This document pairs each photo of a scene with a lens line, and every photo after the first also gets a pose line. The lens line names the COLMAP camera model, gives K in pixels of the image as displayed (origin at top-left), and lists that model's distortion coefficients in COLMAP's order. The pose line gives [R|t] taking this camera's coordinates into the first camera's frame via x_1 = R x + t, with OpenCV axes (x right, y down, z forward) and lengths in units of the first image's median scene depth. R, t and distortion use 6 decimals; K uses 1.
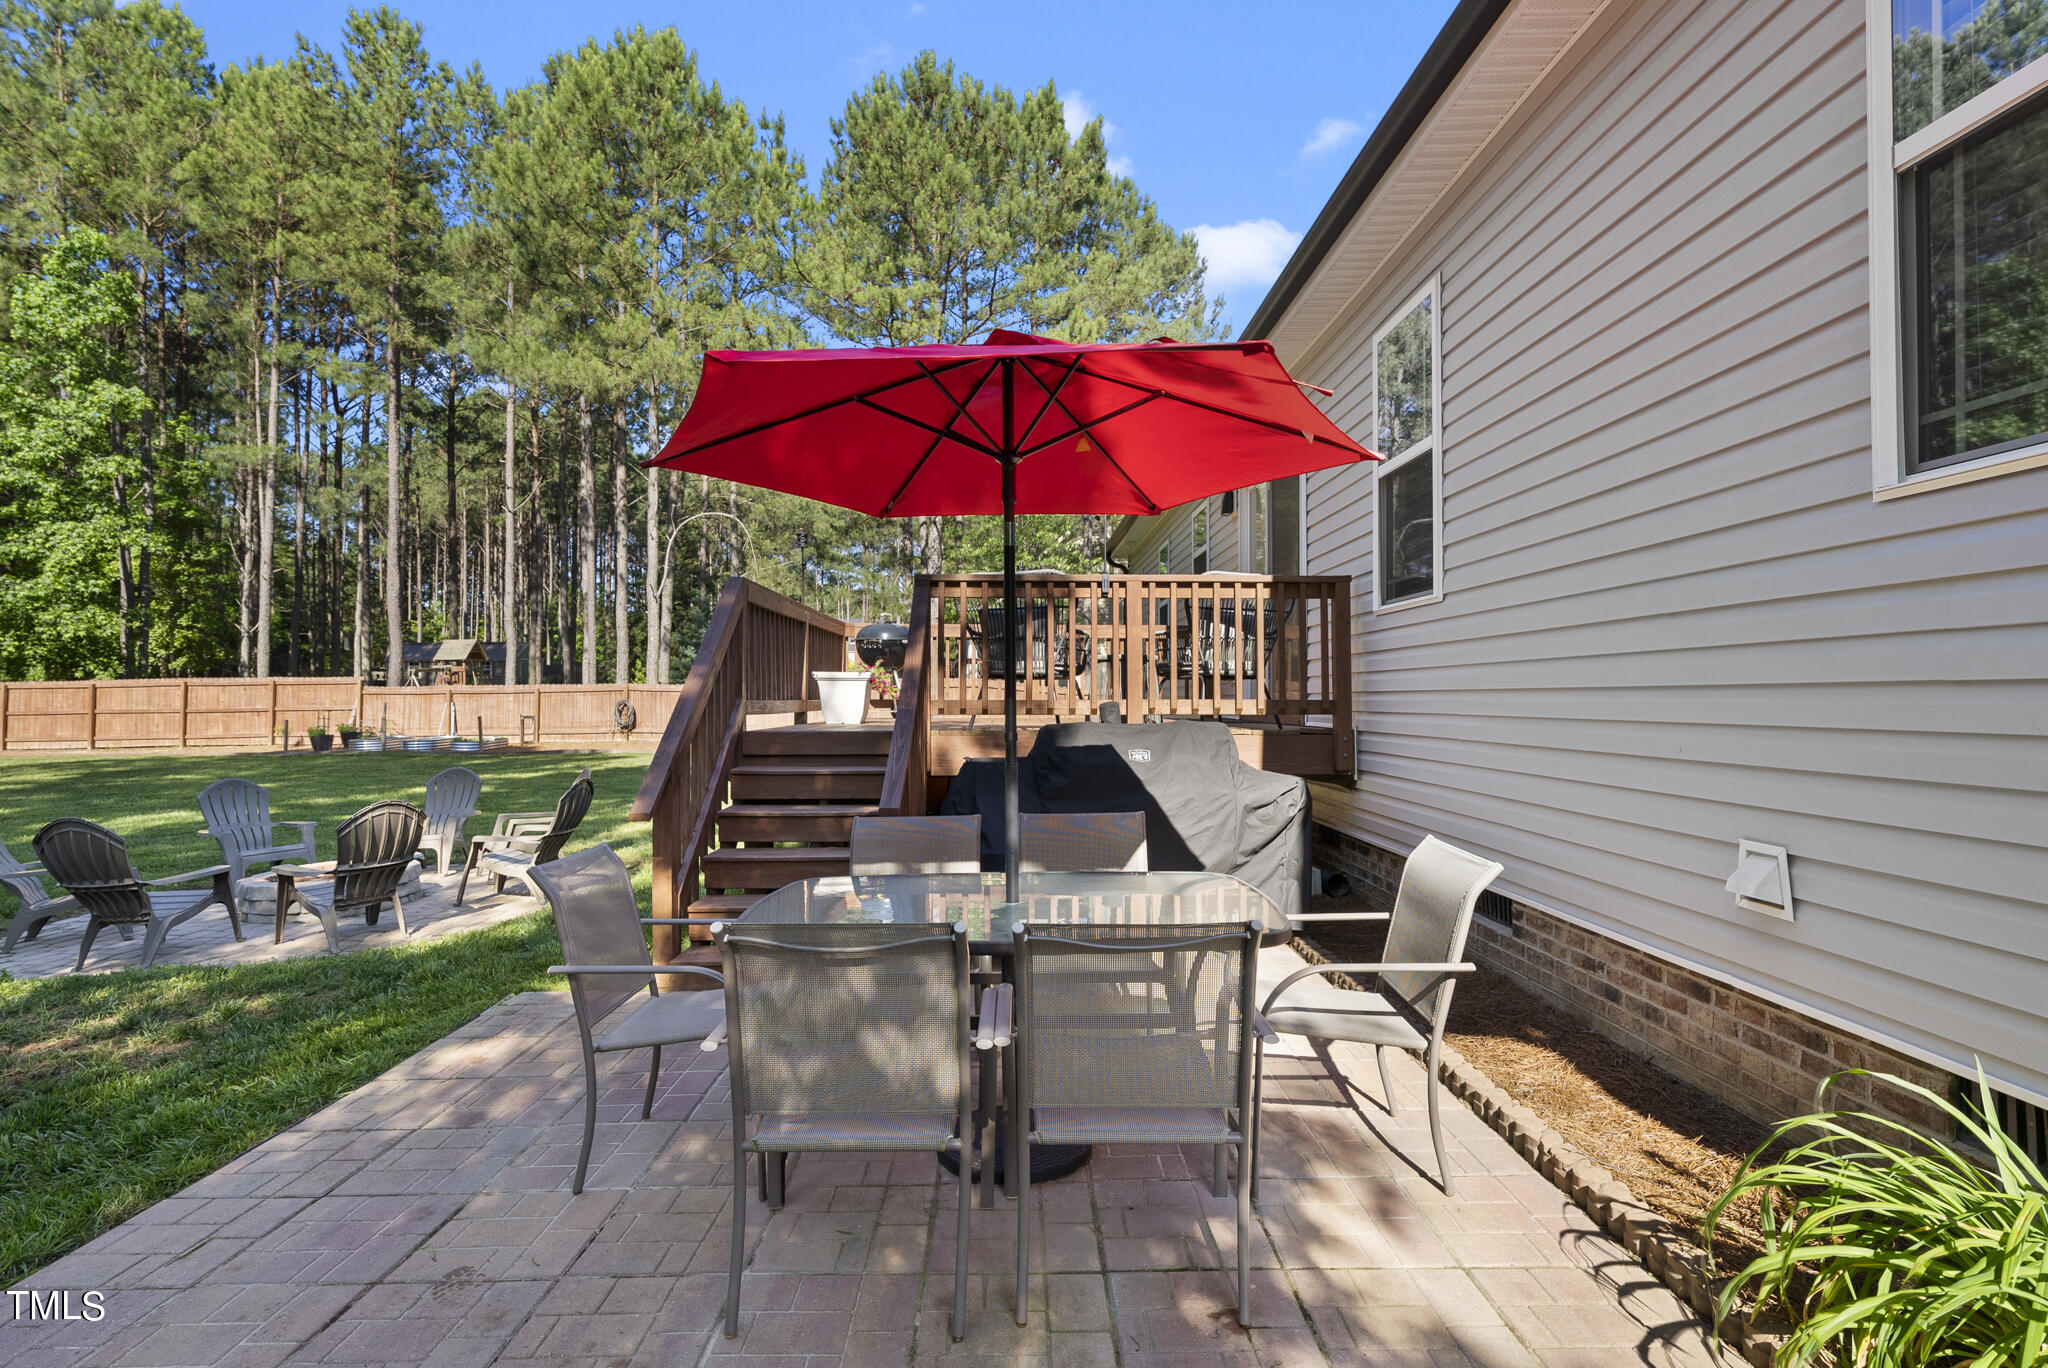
lens RADIAL K [[957.0, 0, 1019.3], [0, 957.0, 680.7], [0, 0, 1]] dist [0.002935, -0.000329]
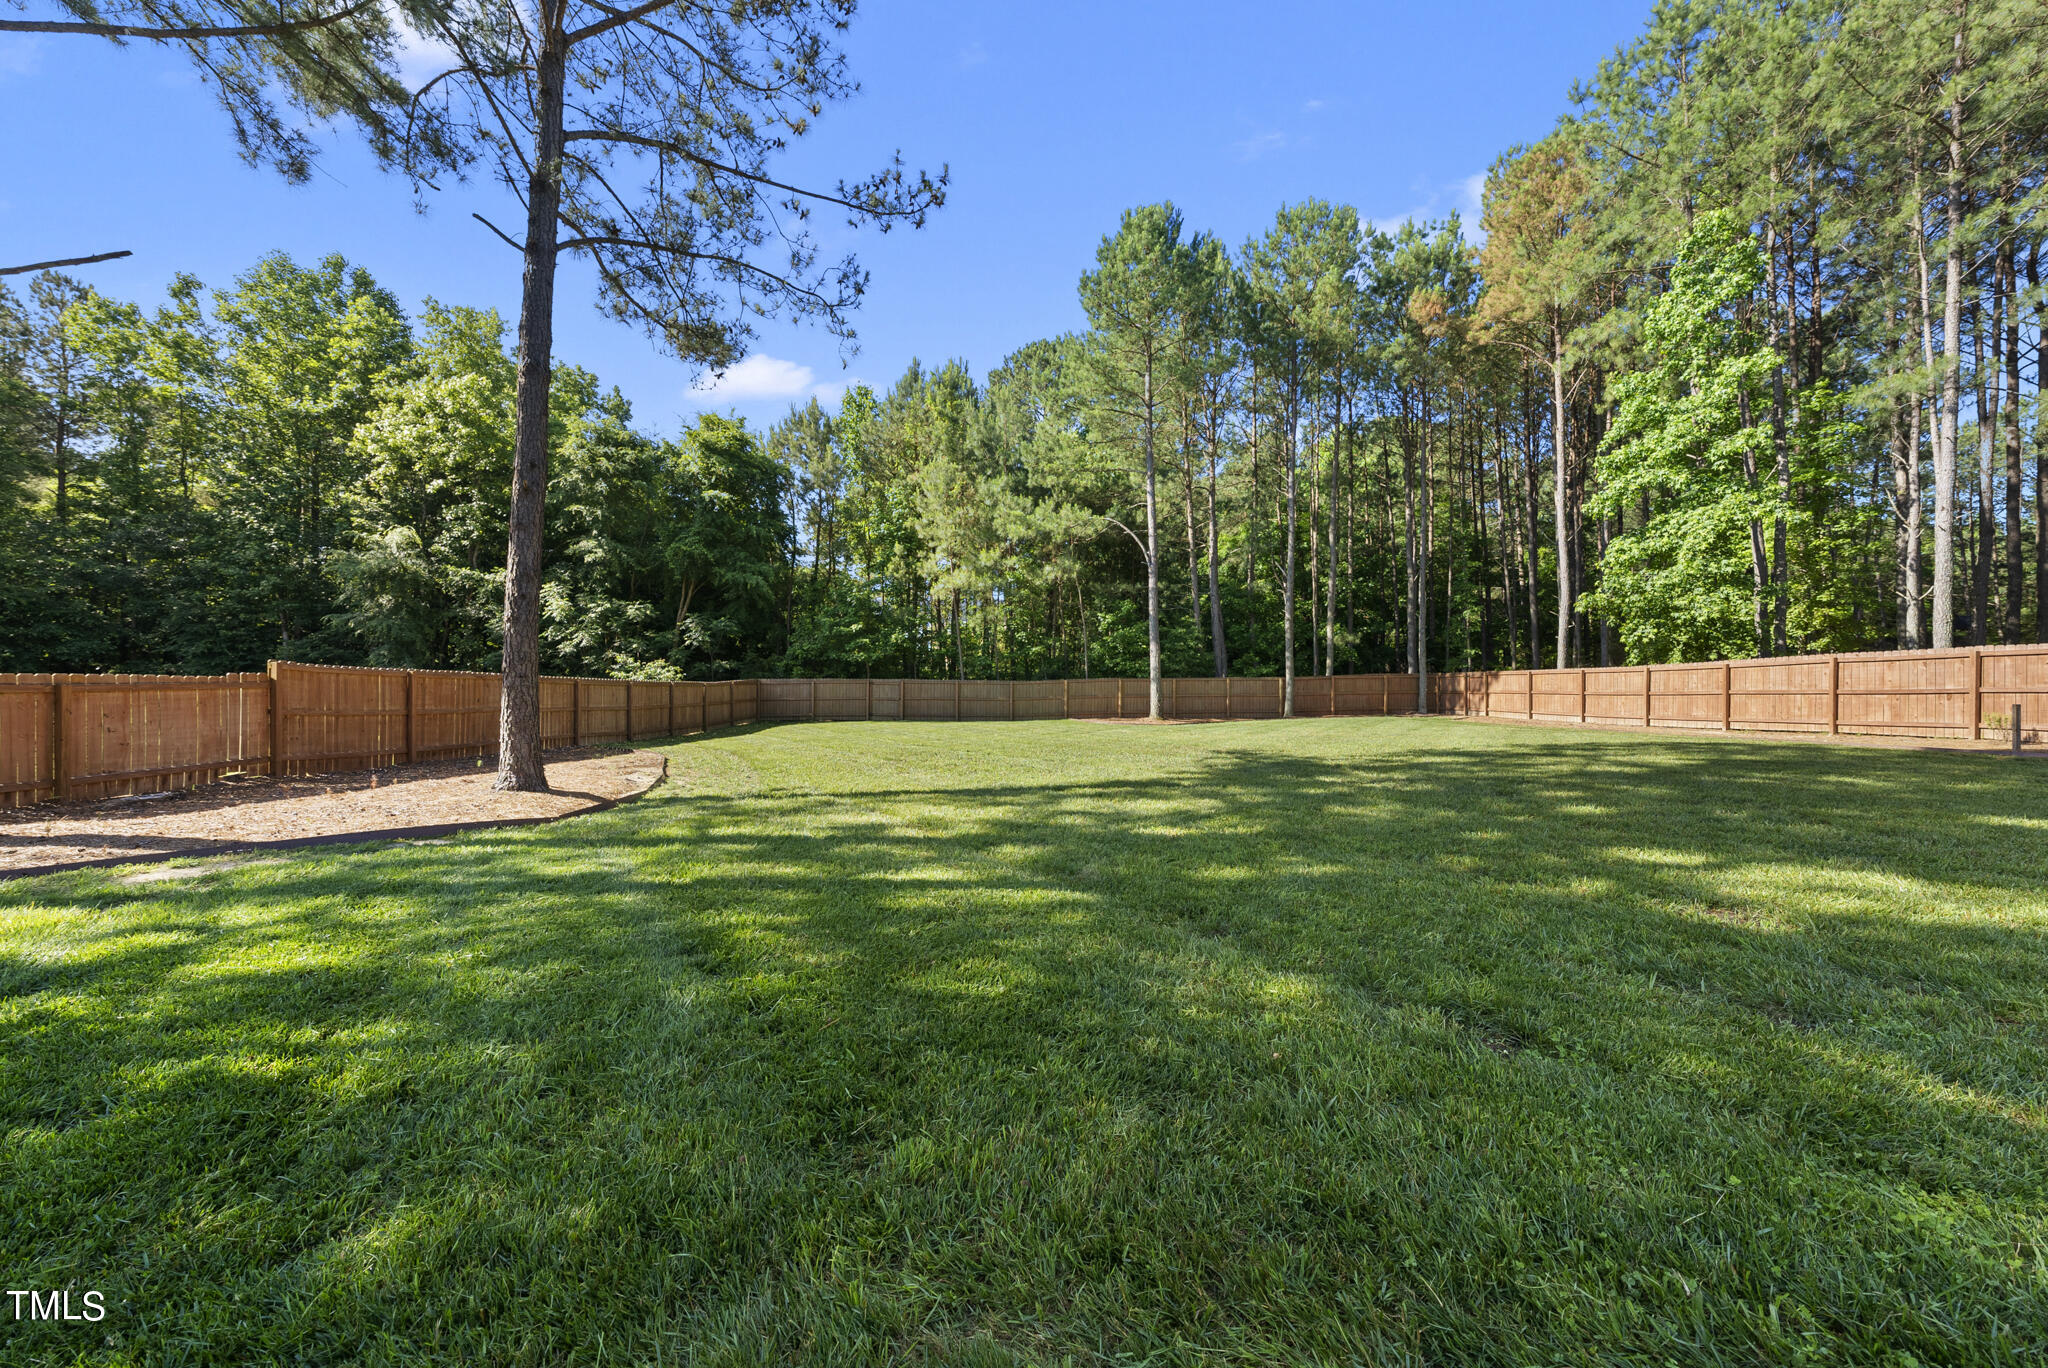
lens RADIAL K [[702.4, 0, 1027.3], [0, 702.4, 682.5], [0, 0, 1]] dist [-0.000937, -0.000079]
pose [[0.013166, -0.007622, -0.999884, -0.282579], [0.014858, 0.999862, -0.007426, 0.019064], [0.999803, -0.014758, 0.013277, 0.302357]]
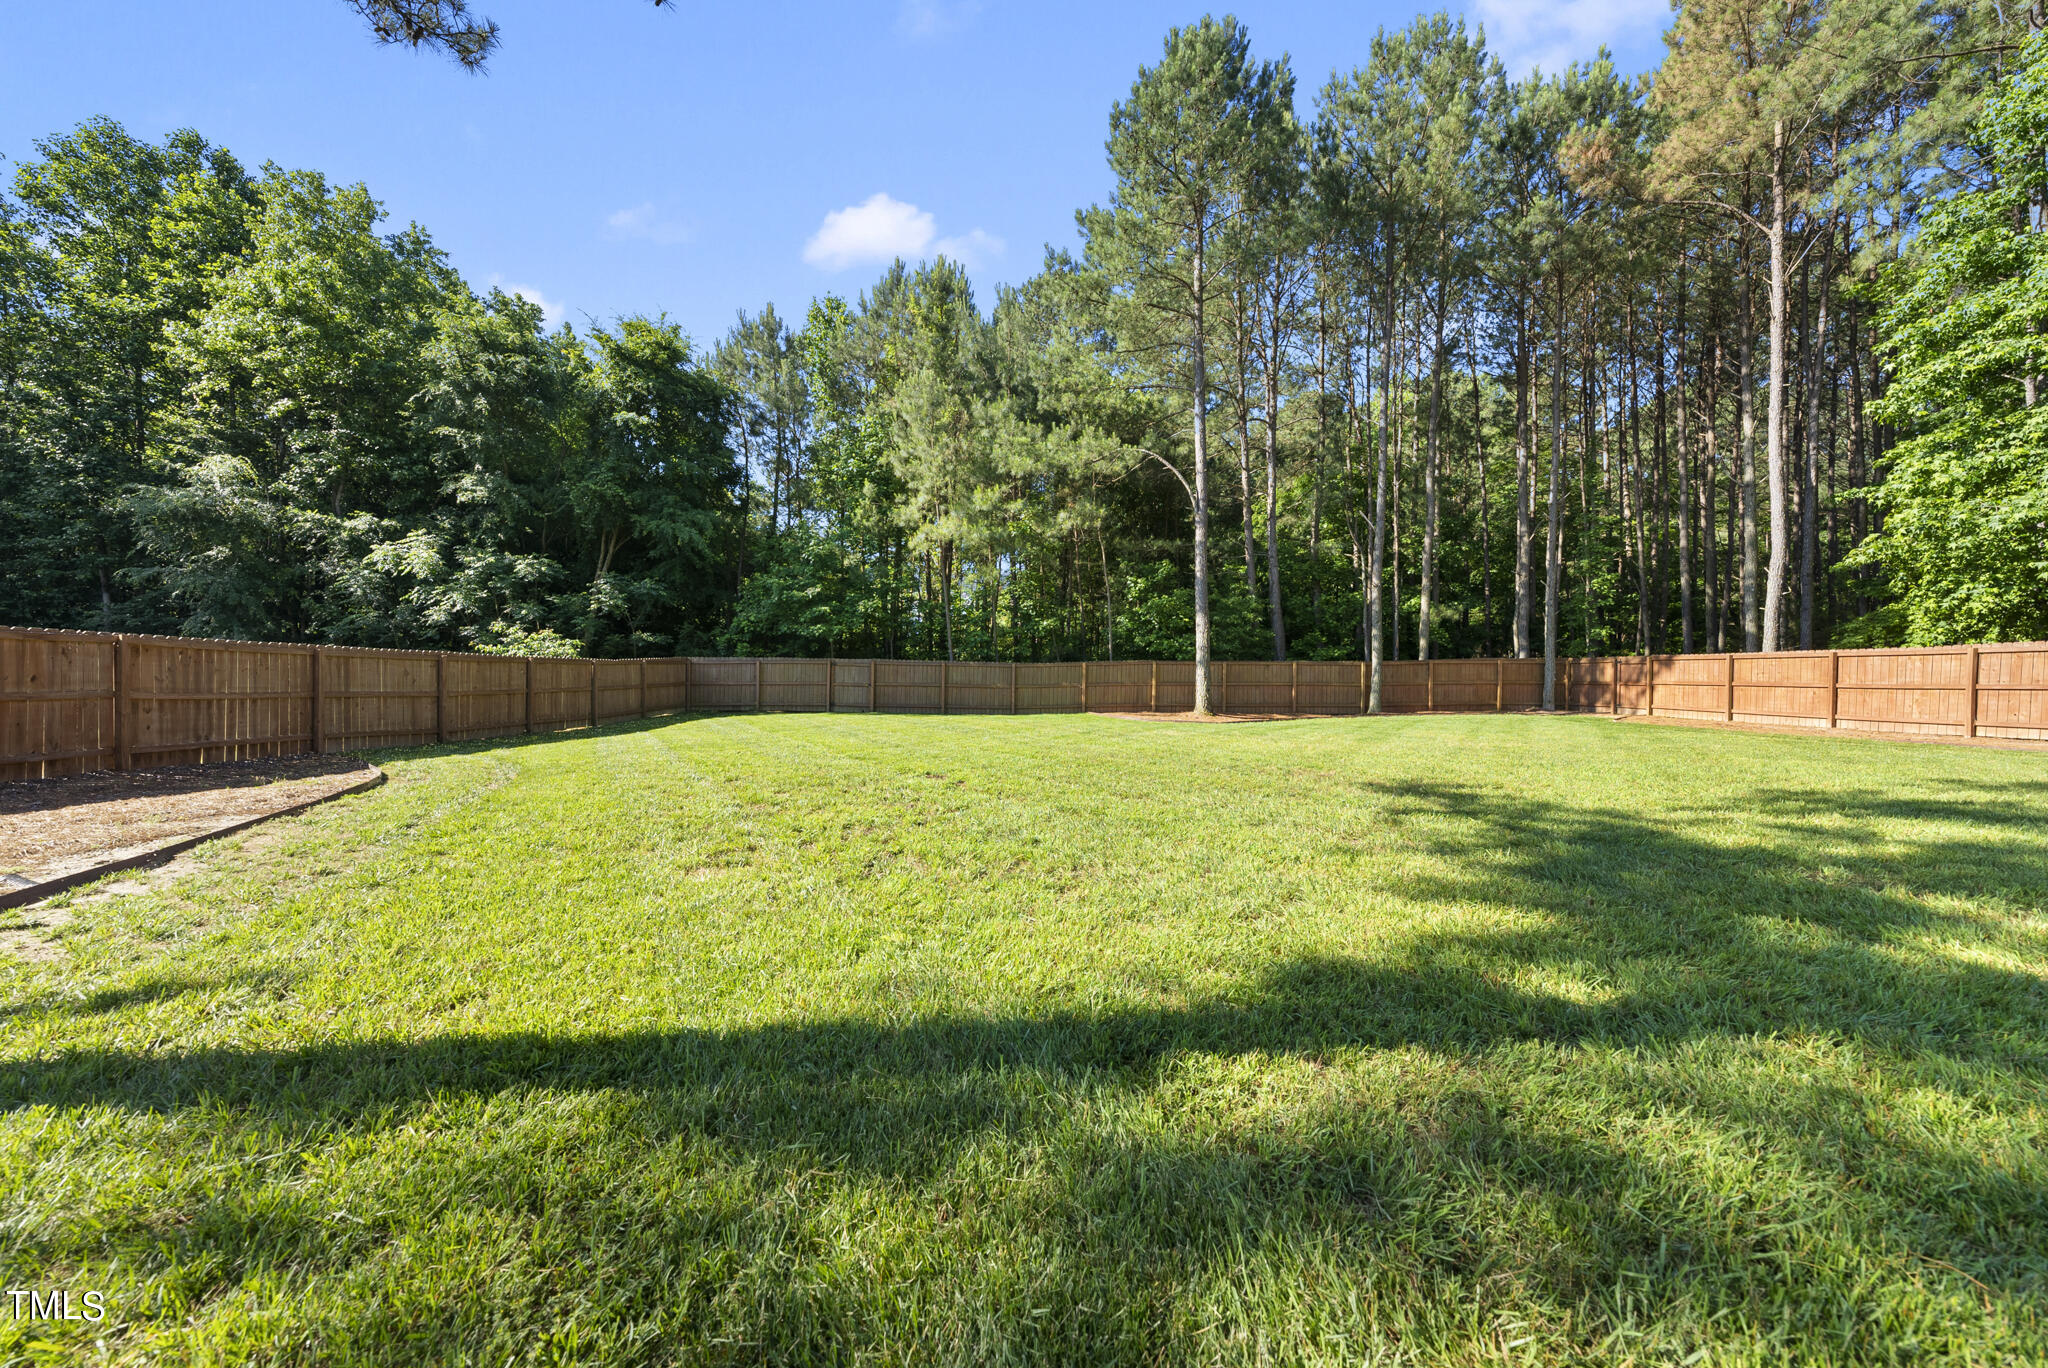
lens RADIAL K [[702.4, 0, 1027.3], [0, 702.4, 682.5], [0, 0, 1]] dist [-0.000937, -0.000079]
pose [[-0.000671, 0.010264, -0.999947, -0.588314], [0.005209, 0.999934, 0.010260, 0.024272], [0.999986, -0.005202, -0.000725, 0.310792]]
